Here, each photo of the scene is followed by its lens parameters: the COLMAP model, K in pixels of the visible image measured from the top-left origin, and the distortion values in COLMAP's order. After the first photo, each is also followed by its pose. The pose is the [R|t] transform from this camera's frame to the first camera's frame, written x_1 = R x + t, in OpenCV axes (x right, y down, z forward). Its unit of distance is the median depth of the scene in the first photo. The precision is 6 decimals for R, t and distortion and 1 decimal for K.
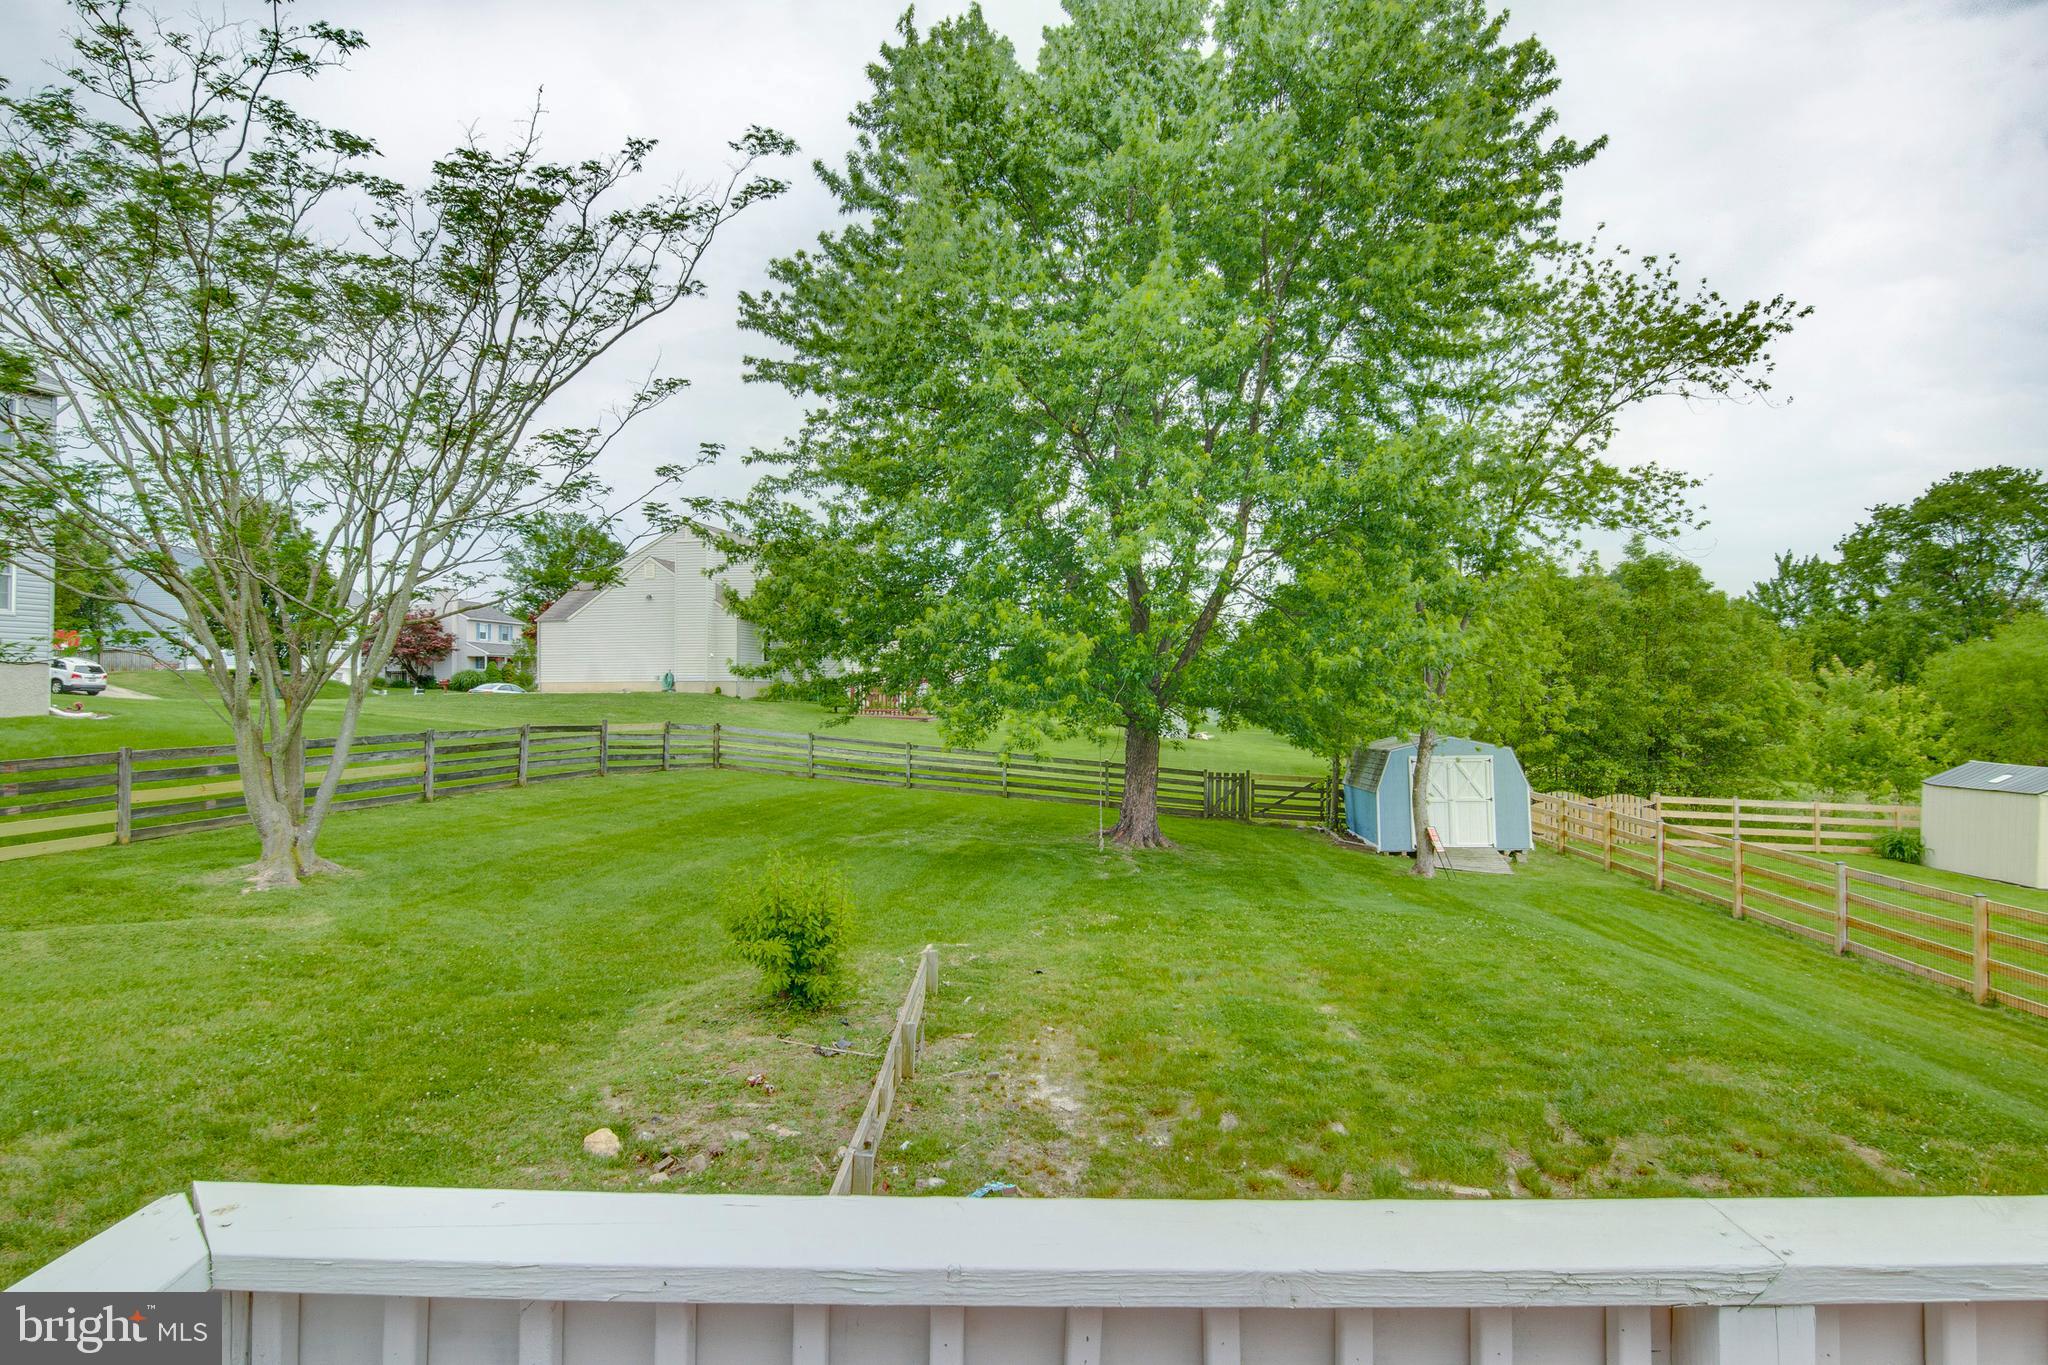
lens RADIAL K [[1035.8, 0, 1039.8], [0, 1035.8, 676.5], [0, 0, 1]] dist [0.004196, -0.005402]
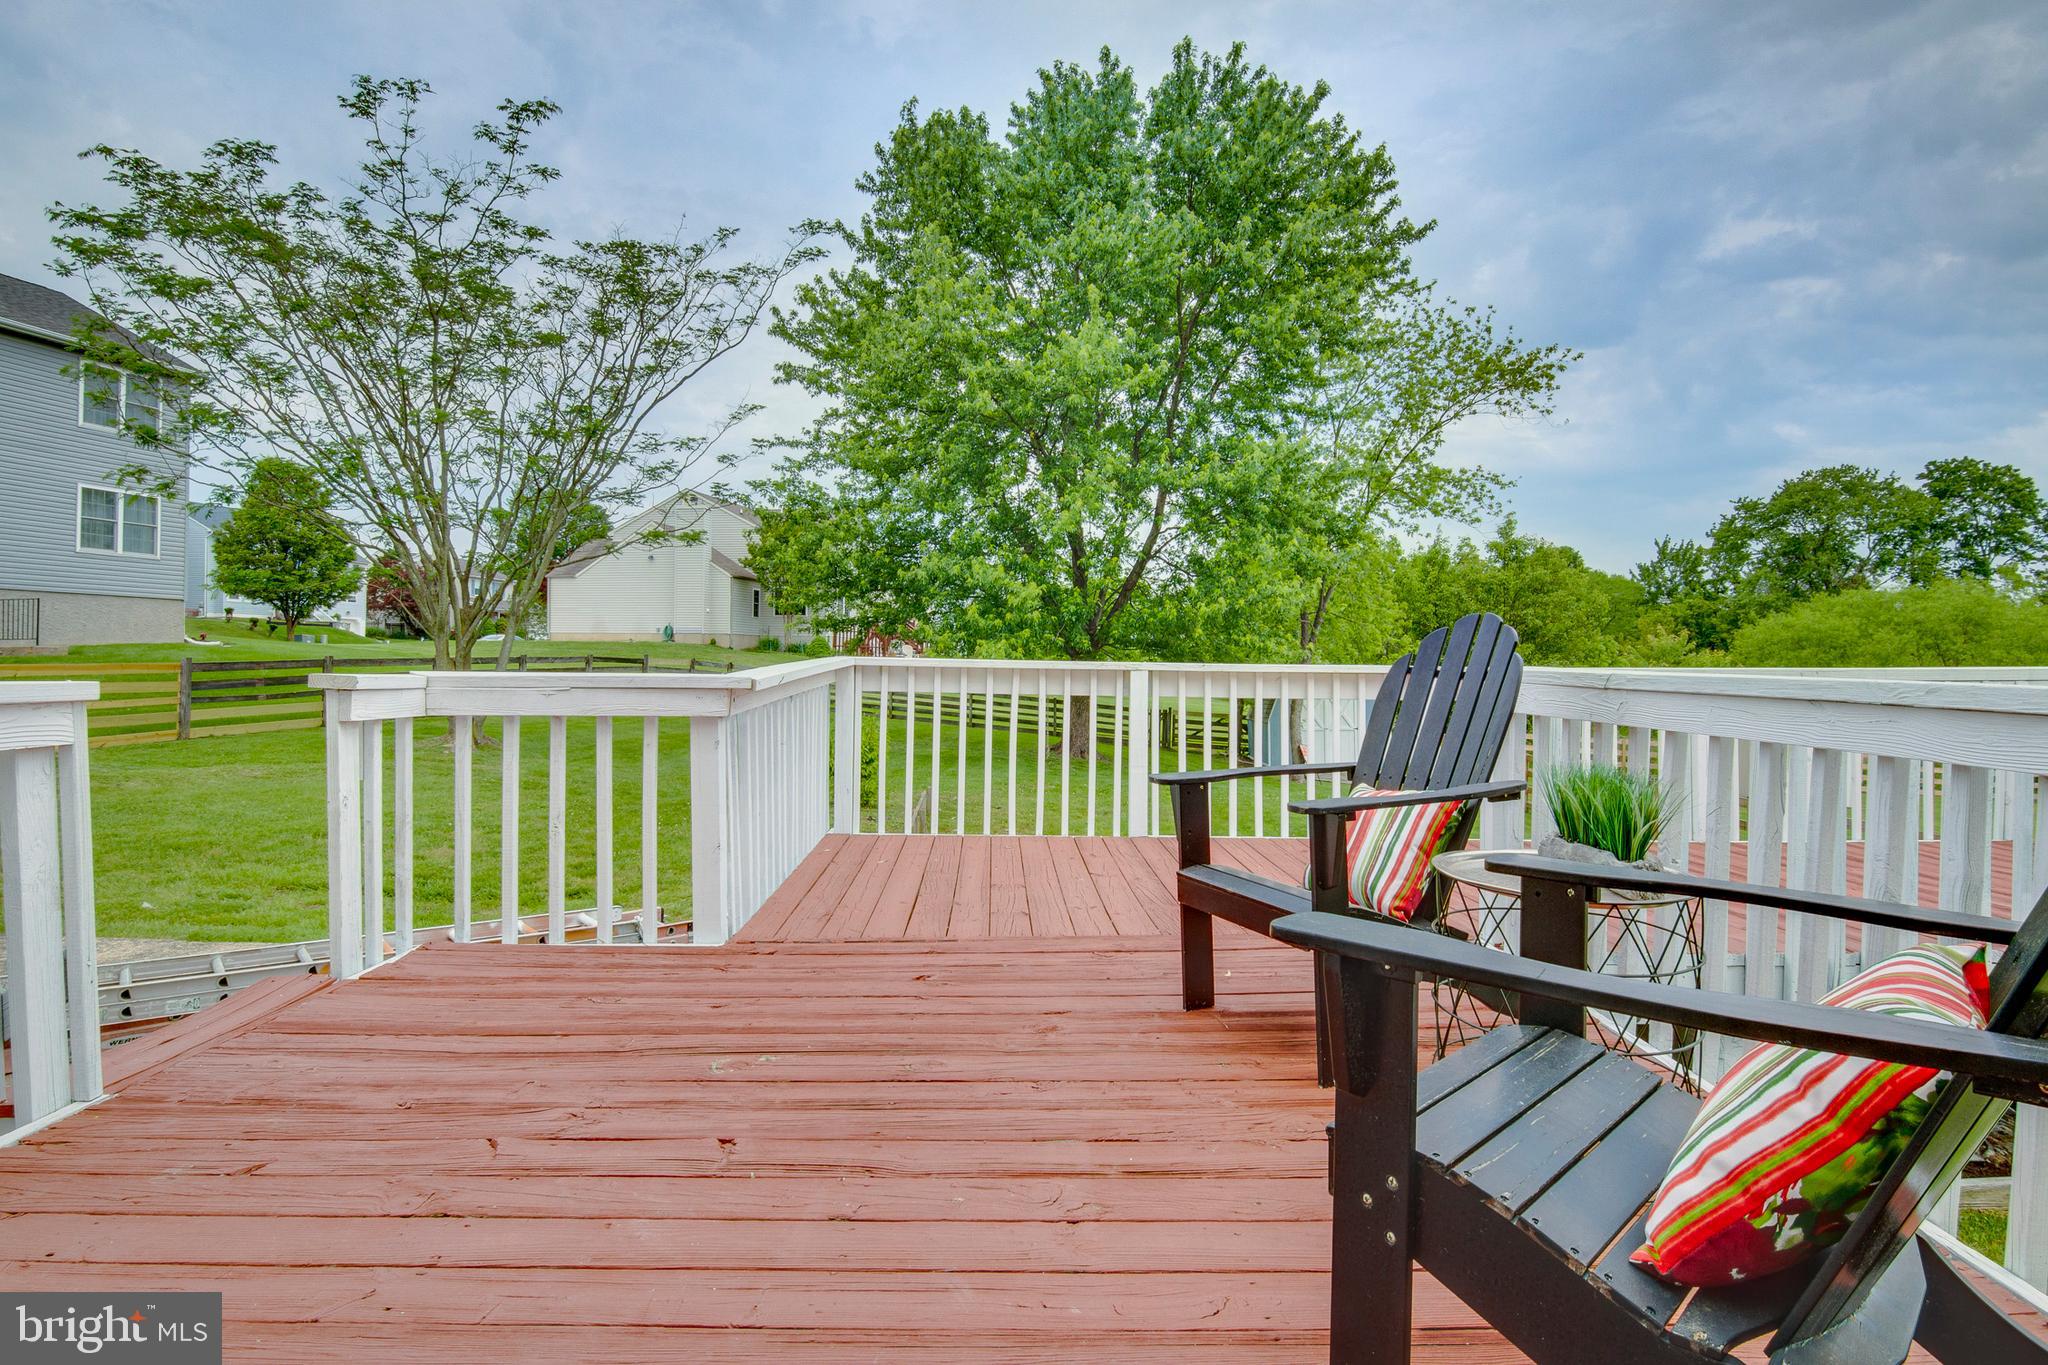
lens RADIAL K [[1001.7, 0, 1006.7], [0, 1001.7, 683.1], [0, 0, 1]] dist [-0.011586, 0.001973]
pose [[0.999780, 0.019950, 0.006432, -0.000189], [-0.020192, 0.998996, 0.039981, 0.028998], [-0.005628, -0.040102, 0.999180, -0.267075]]
